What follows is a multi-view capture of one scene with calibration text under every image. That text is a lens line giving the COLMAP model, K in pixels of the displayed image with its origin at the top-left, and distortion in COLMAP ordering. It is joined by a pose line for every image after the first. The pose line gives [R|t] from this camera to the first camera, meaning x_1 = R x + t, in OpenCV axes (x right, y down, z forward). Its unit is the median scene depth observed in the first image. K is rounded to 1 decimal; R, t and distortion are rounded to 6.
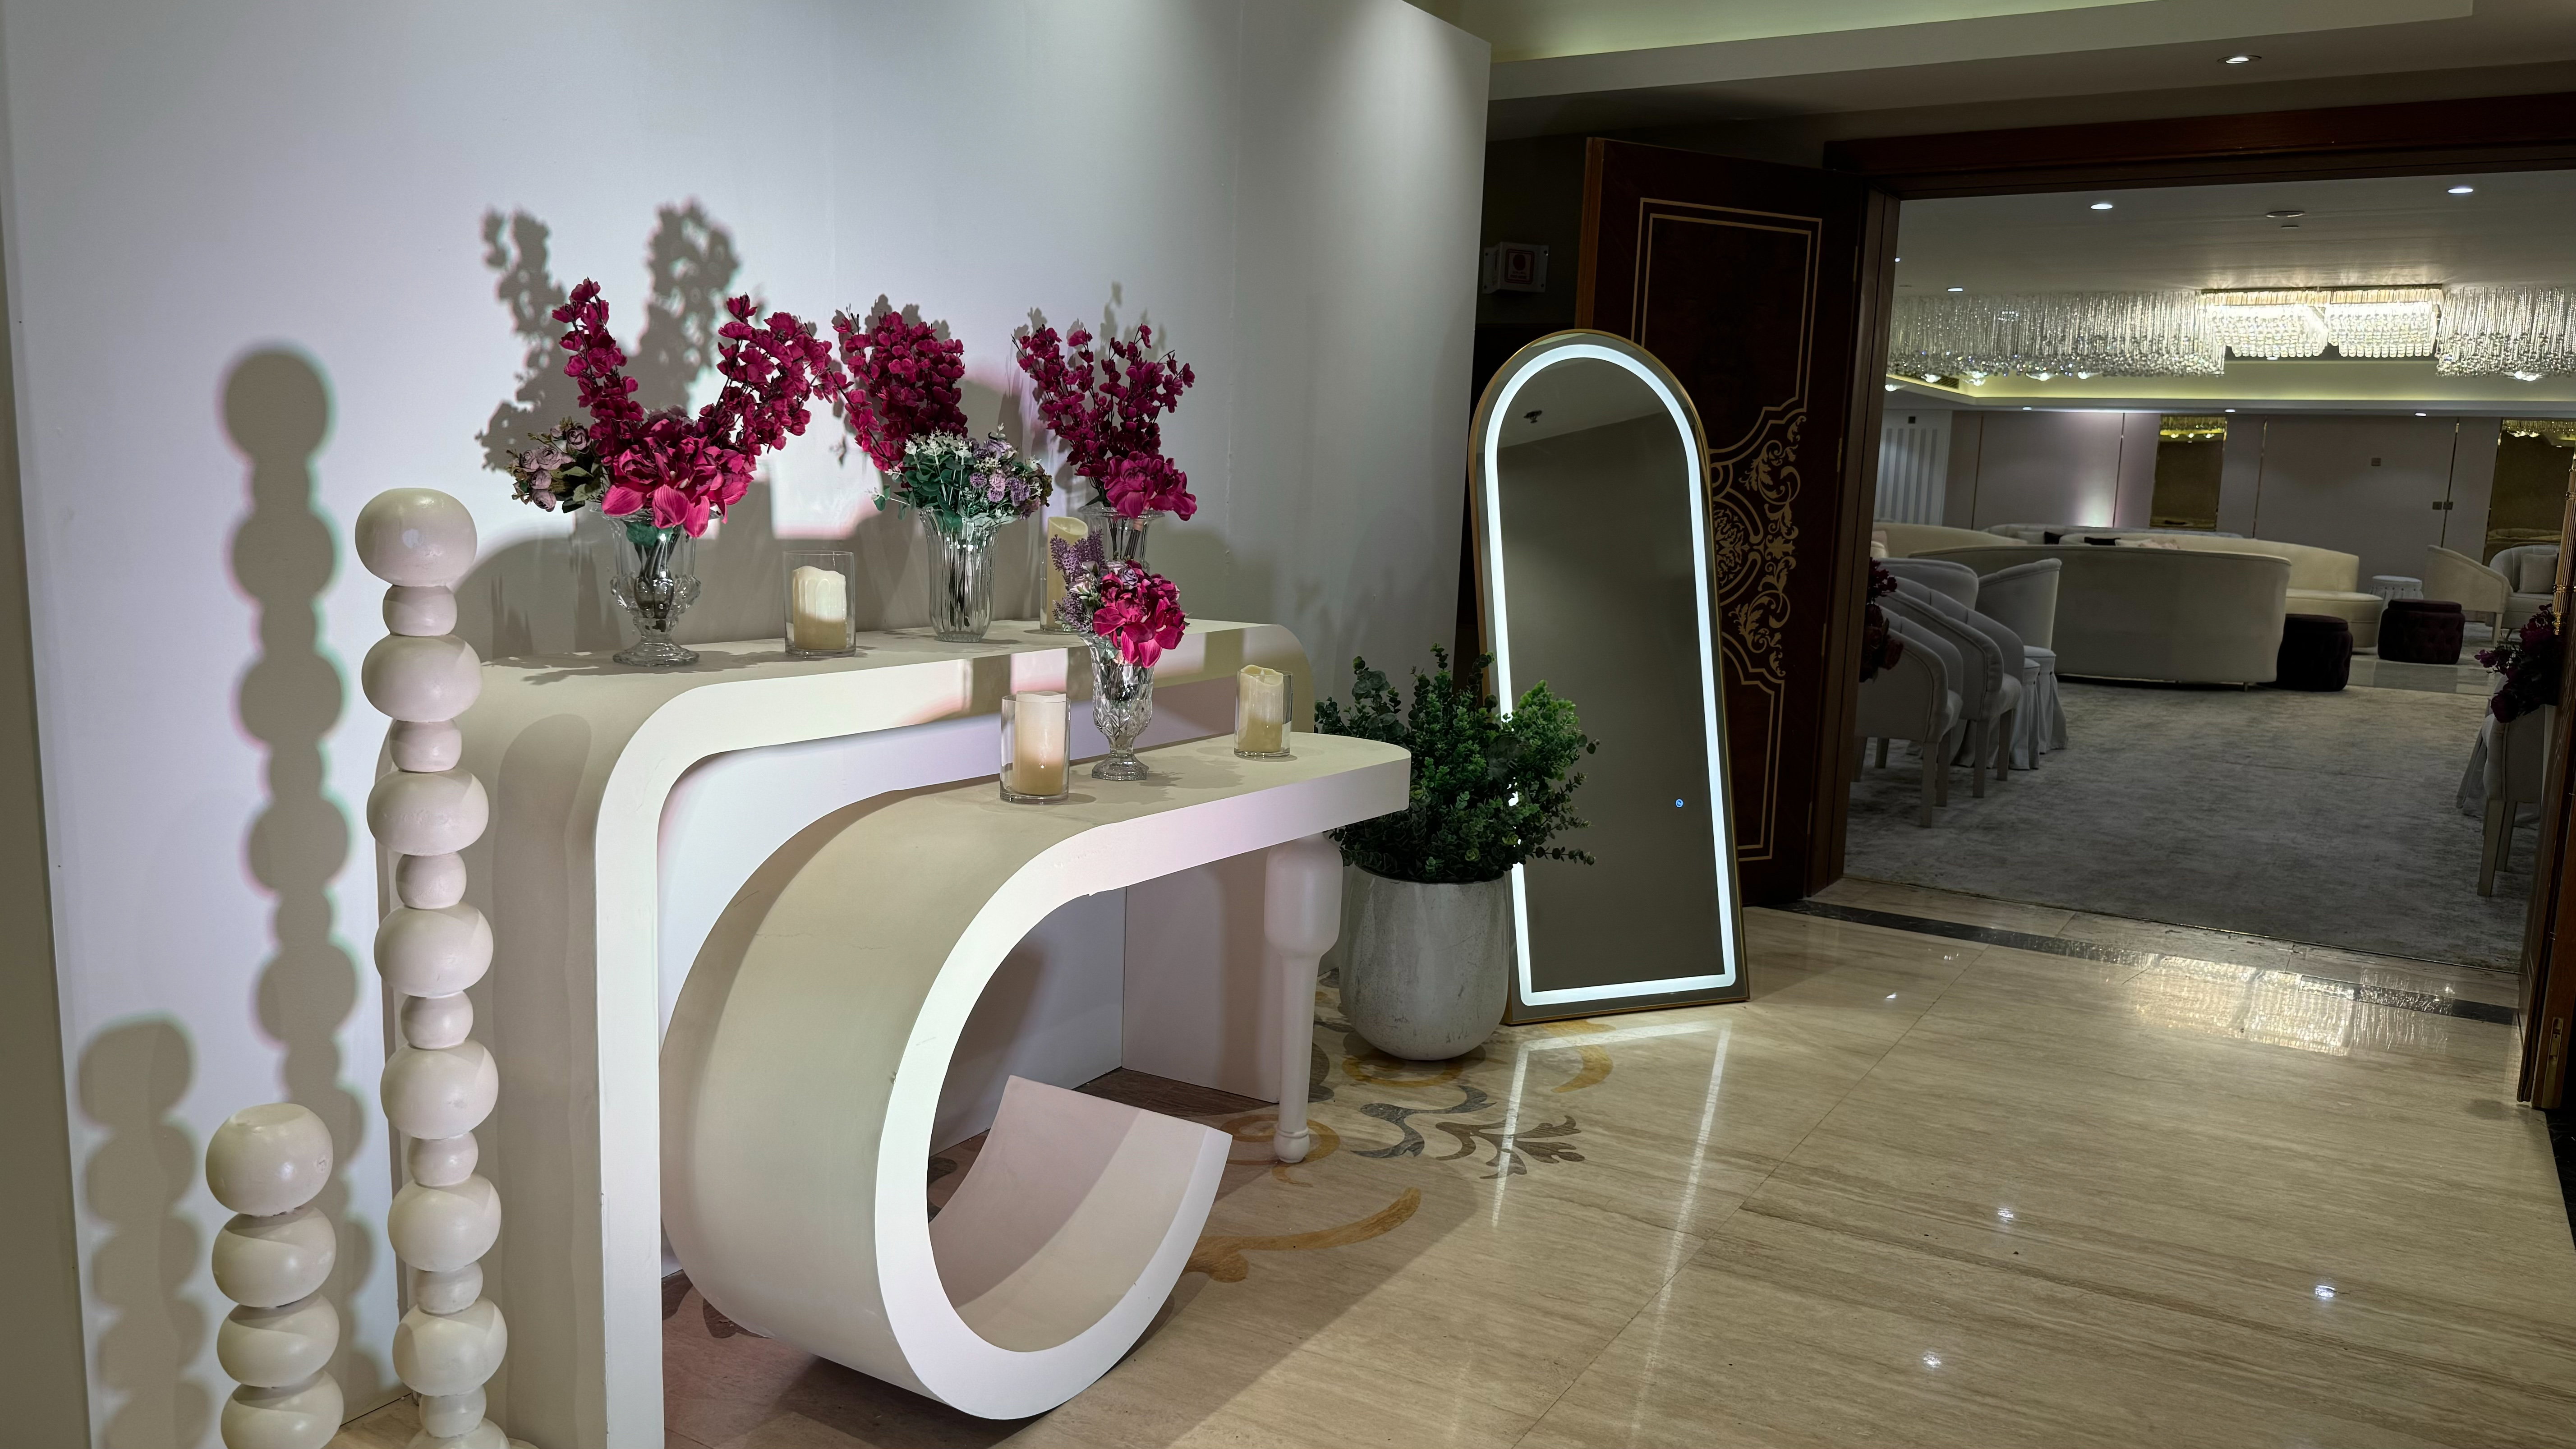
lens RADIAL K [[1801.7, 0, 1276.4], [0, 1801.7, 730.5], [0, 0, 1]] dist [0.071298, -0.088190]
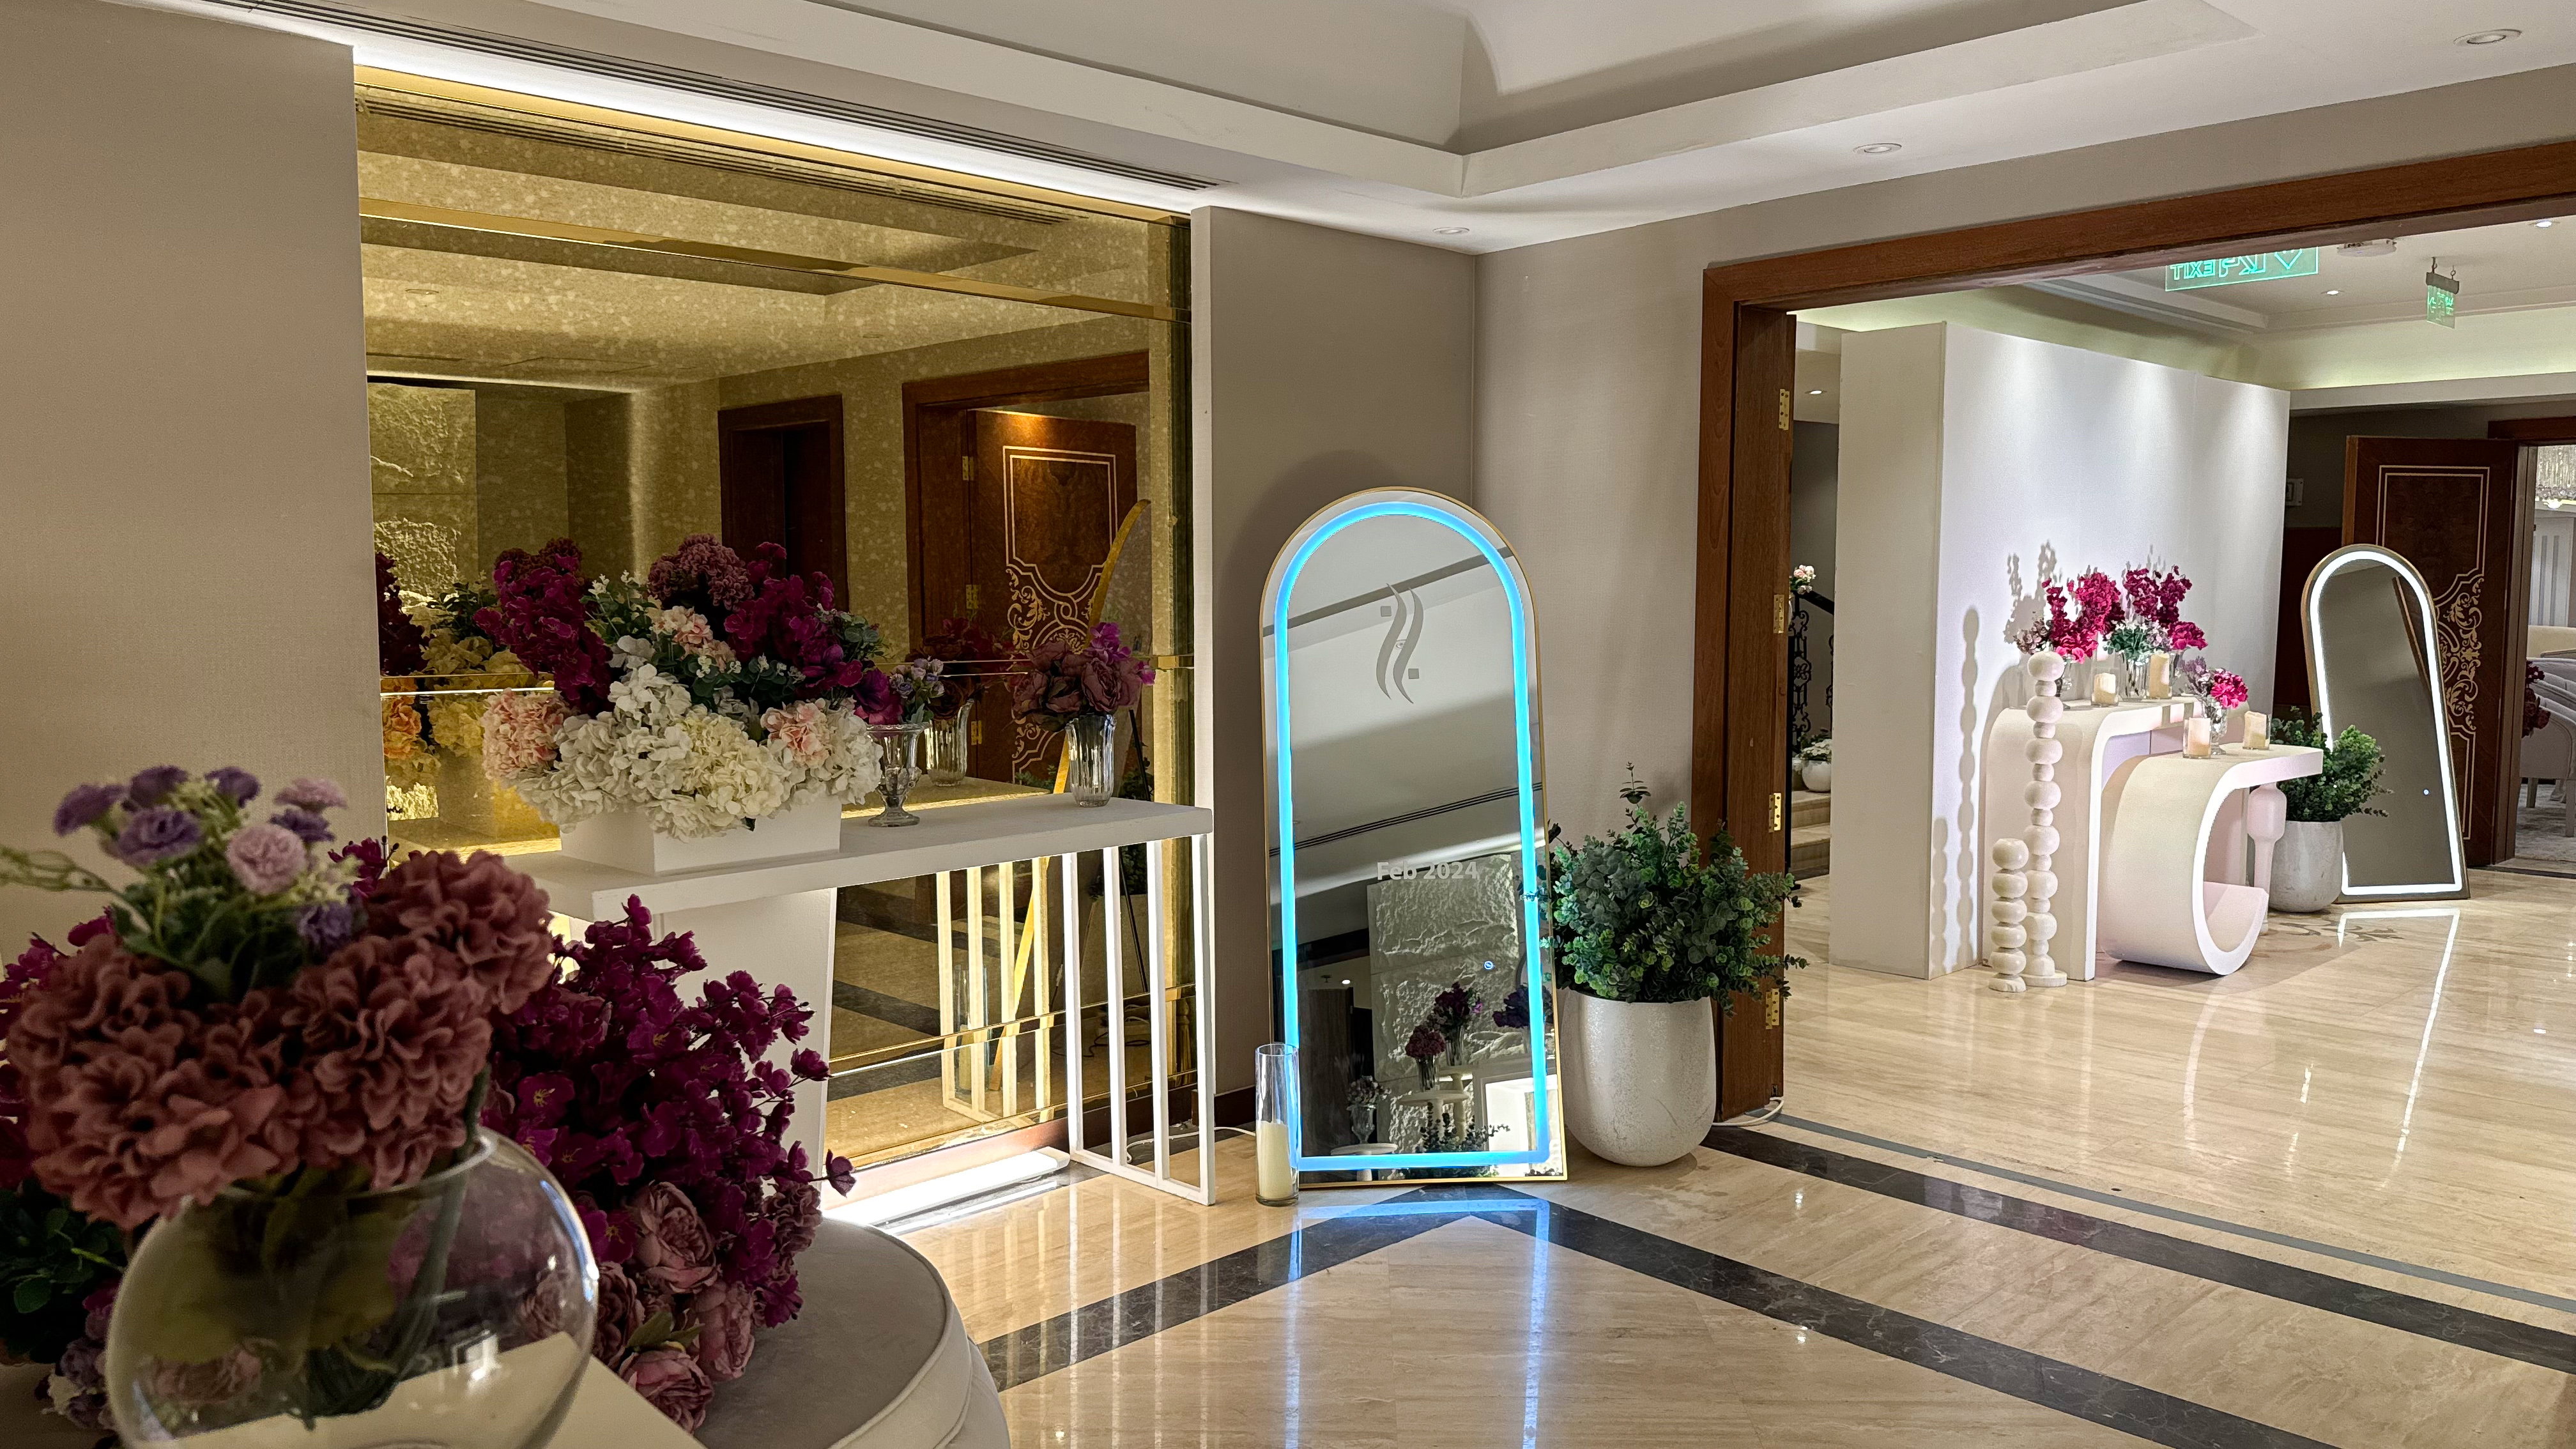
lens RADIAL K [[1801.7, 0, 1308.9], [0, 1801.7, 728.3], [0, 0, 1]] dist [0.071298, -0.088190]
pose [[0.968553, -0.014240, -0.248399, -0.432672], [-0.002311, 0.997803, -0.066215, 0.103518], [0.248796, 0.064707, 0.966392, -1.135973]]
